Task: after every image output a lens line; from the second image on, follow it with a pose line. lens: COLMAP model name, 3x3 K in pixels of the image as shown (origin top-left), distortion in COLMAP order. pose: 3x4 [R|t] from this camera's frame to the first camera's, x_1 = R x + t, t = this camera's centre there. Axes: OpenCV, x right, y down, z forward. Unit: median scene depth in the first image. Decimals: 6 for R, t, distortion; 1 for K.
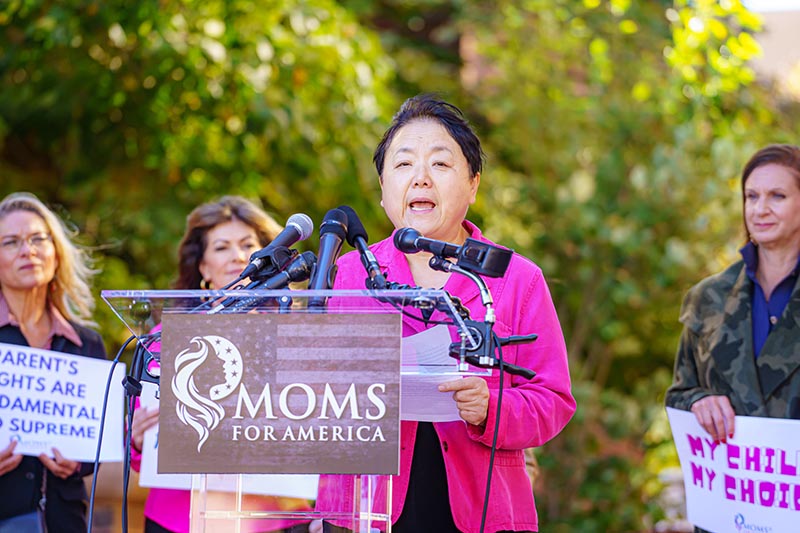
lens RADIAL K [[4171.4, 0, 400.0], [0, 4171.4, 266.5], [0, 0, 1]] dist [1.777470, 0.420734]
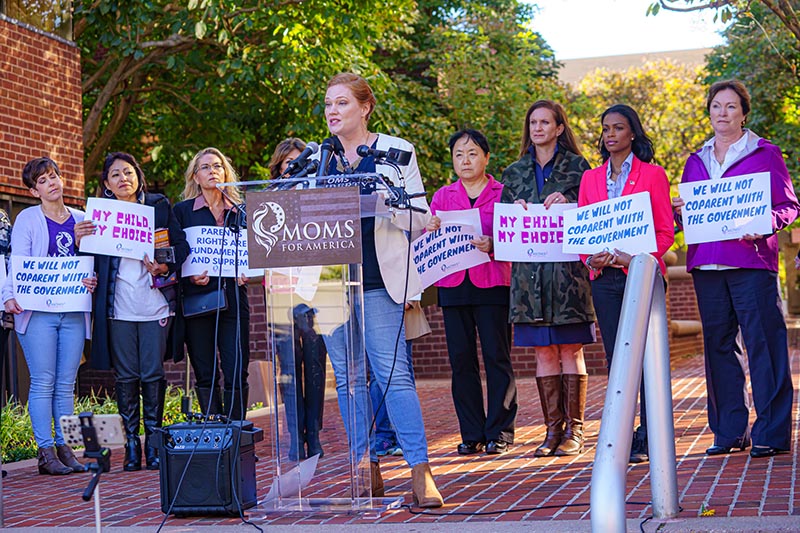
lens RADIAL K [[1698.1, 0, 401.9], [0, 1698.1, 290.9], [0, 0, 1]] dist [-0.158505, -0.327230]
pose [[0.997733, -0.060379, -0.029720, 0.043004], [0.062159, 0.996065, 0.063166, 0.011436], [0.025789, -0.064870, 0.997560, 0.160295]]
